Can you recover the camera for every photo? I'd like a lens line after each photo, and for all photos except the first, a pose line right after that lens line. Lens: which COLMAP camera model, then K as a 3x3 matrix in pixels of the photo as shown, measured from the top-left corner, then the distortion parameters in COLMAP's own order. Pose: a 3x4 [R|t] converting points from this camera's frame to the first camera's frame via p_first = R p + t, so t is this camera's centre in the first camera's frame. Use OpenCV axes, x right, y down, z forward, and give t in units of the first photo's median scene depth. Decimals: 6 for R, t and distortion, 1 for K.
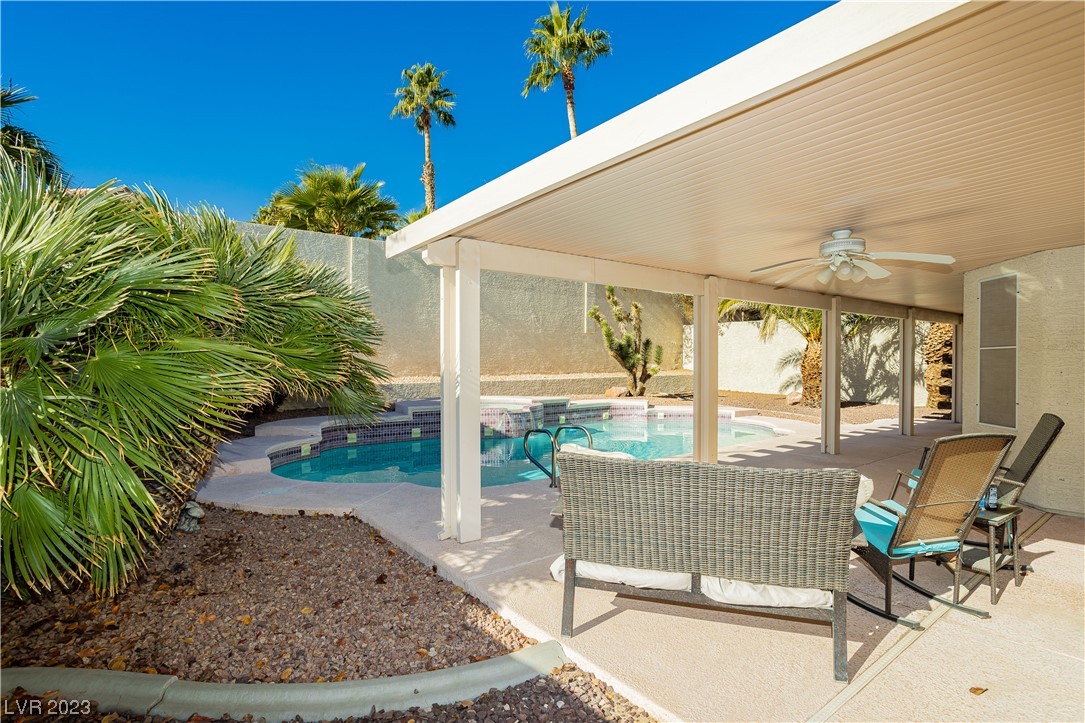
lens RADIAL K [[567.5, 0, 544.5], [0, 567.5, 349.6], [0, 0, 1]] dist [-0.001809, 0.001249]
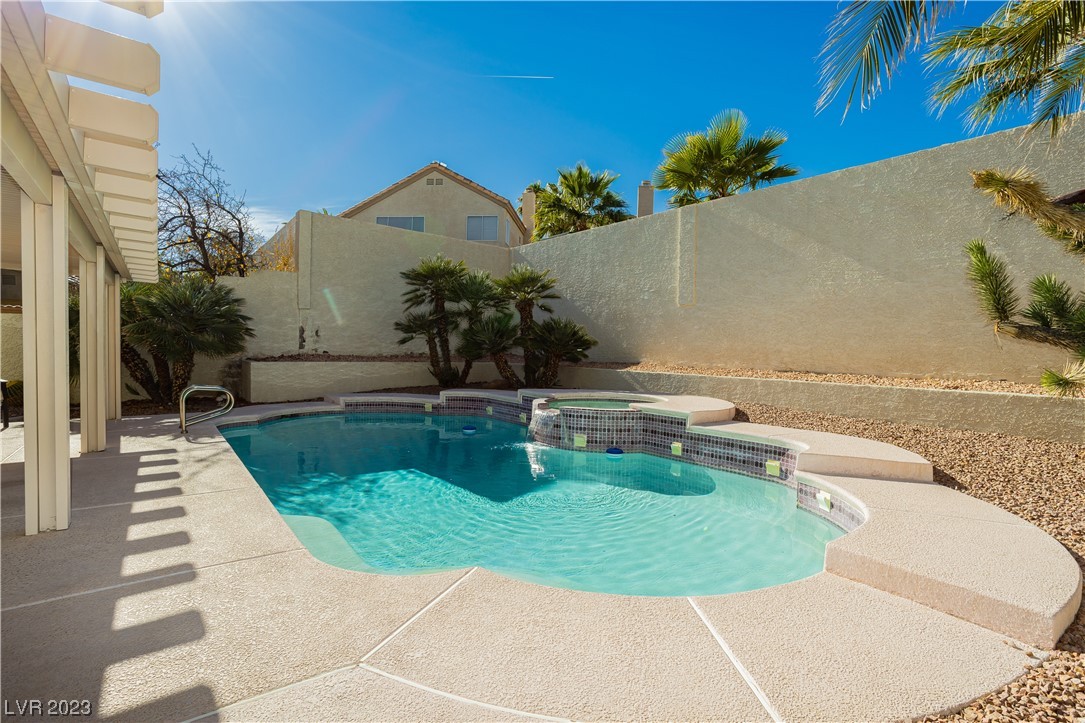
lens RADIAL K [[573.7, 0, 542.5], [0, 573.7, 361.5], [0, 0, 1]] dist [-0.048604, 0.000283]
pose [[-0.059455, 0.023335, -0.997958, 0.470343], [-0.004751, 0.999709, 0.023659, 0.020187], [0.998220, 0.006148, -0.059327, 0.713826]]
